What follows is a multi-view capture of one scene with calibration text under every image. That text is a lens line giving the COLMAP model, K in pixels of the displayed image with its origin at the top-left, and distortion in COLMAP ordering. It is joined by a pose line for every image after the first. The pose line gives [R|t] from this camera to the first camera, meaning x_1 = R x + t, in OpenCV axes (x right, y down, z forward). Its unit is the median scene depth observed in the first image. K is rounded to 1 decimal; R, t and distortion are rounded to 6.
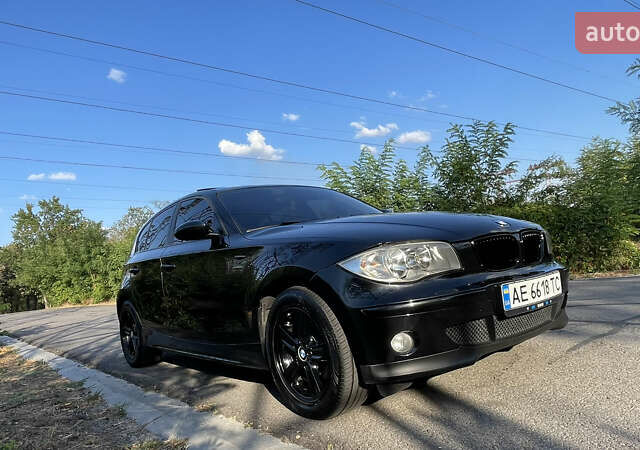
lens RADIAL K [[485.1, 0, 321.6], [0, 485.1, 230.2], [0, 0, 1]] dist [-0.013205, -0.003707]
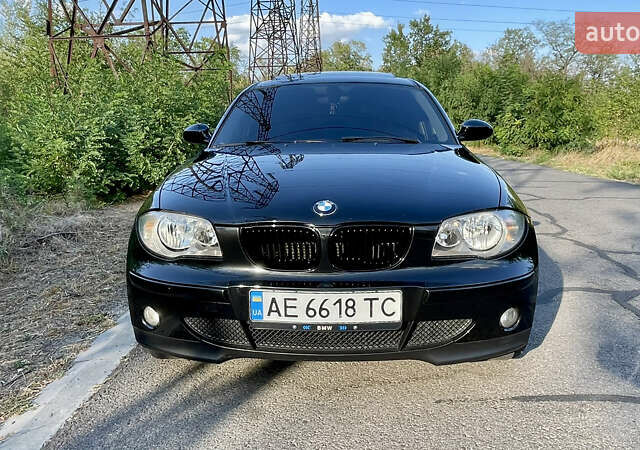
lens RADIAL K [[562.4, 0, 318.8], [0, 562.4, 222.7], [0, 0, 1]] dist [0.014424, -0.034516]
pose [[0.759121, 0.230423, -0.608803, 0.934970], [-0.047295, 0.952305, 0.301461, -0.261826], [0.649230, -0.200052, 0.733812, 0.385044]]
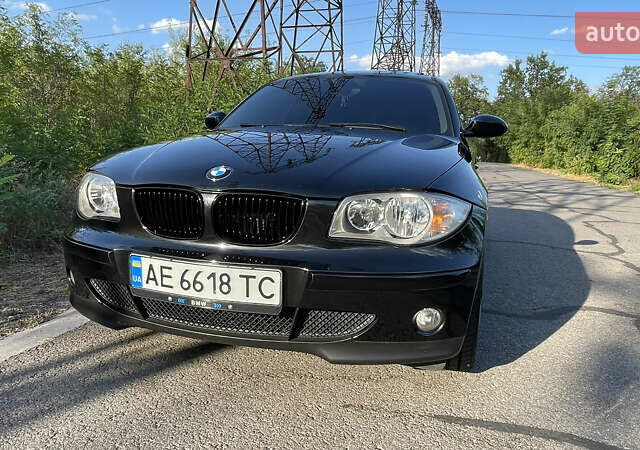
lens RADIAL K [[491.4, 0, 319.9], [0, 491.4, 224.9], [0, 0, 1]] dist [-0.007702, -0.017202]
pose [[0.584809, 0.275725, -0.762872, 1.042982], [-0.059929, 0.952574, 0.298348, -0.165091], [0.808954, -0.128758, 0.573598, 0.752854]]
